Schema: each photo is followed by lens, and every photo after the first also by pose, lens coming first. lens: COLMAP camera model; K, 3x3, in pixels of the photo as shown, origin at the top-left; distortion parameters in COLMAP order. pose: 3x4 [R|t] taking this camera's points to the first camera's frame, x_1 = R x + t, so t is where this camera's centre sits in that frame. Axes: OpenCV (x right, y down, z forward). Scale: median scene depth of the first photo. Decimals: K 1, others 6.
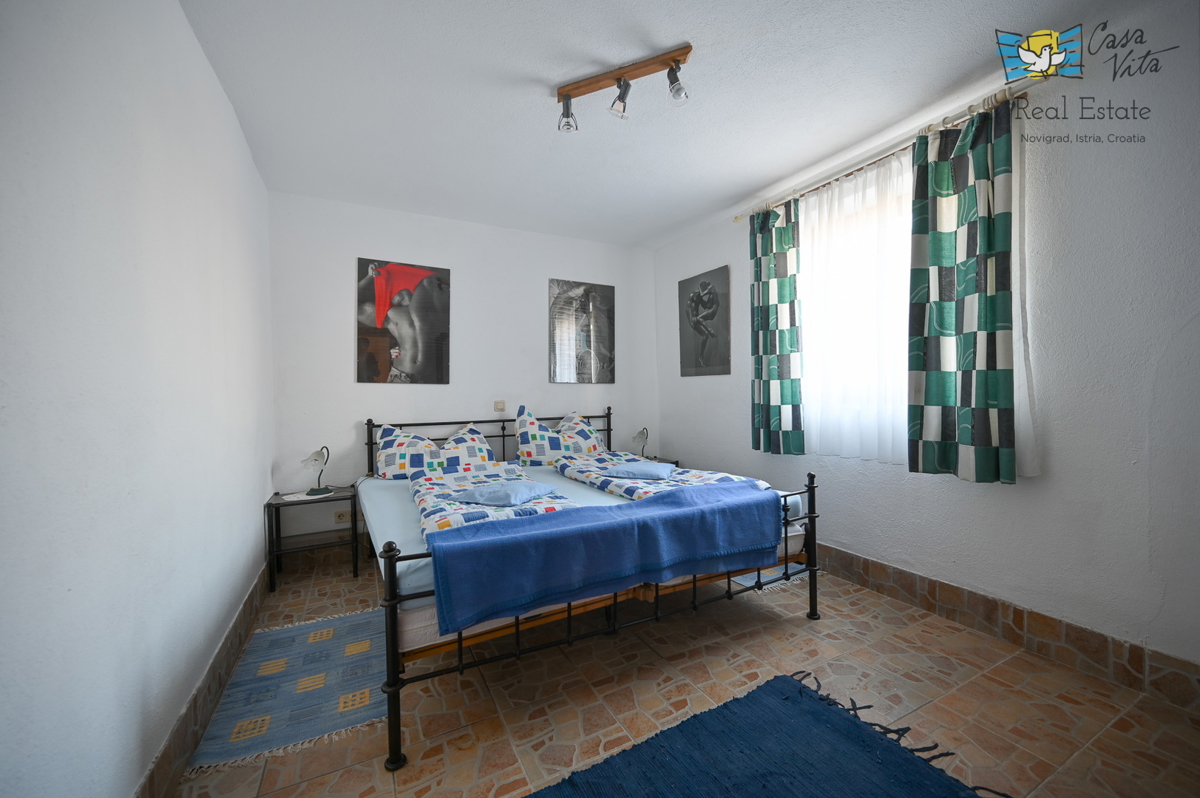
lens RADIAL K [[470.8, 0, 607.6], [0, 470.8, 399.4], [0, 0, 1]] dist [-0.001832, 0.000384]
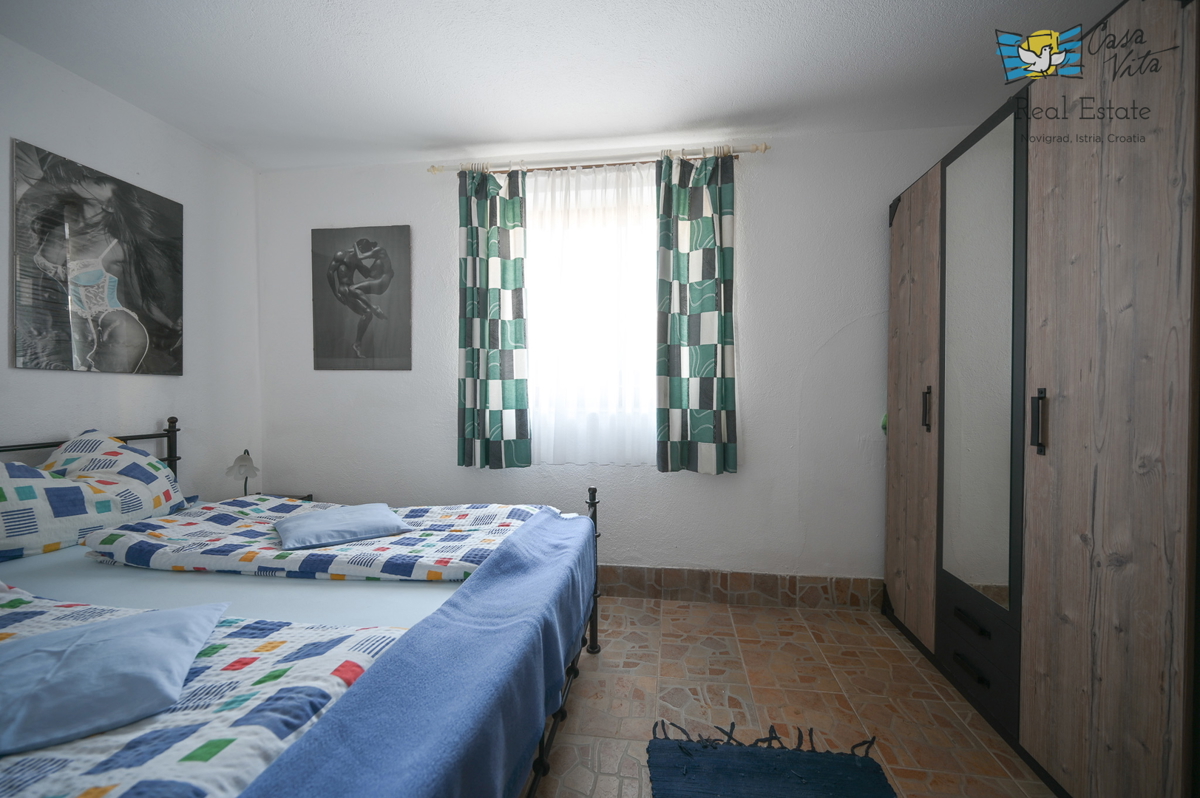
lens RADIAL K [[470.8, 0, 607.6], [0, 470.8, 399.4], [0, 0, 1]] dist [-0.001832, 0.000384]
pose [[0.585112, 0.001222, 0.810952, -0.211120], [0.002219, 0.999993, -0.003109, -0.003735], [-0.810950, 0.003618, 0.585105, 0.368138]]
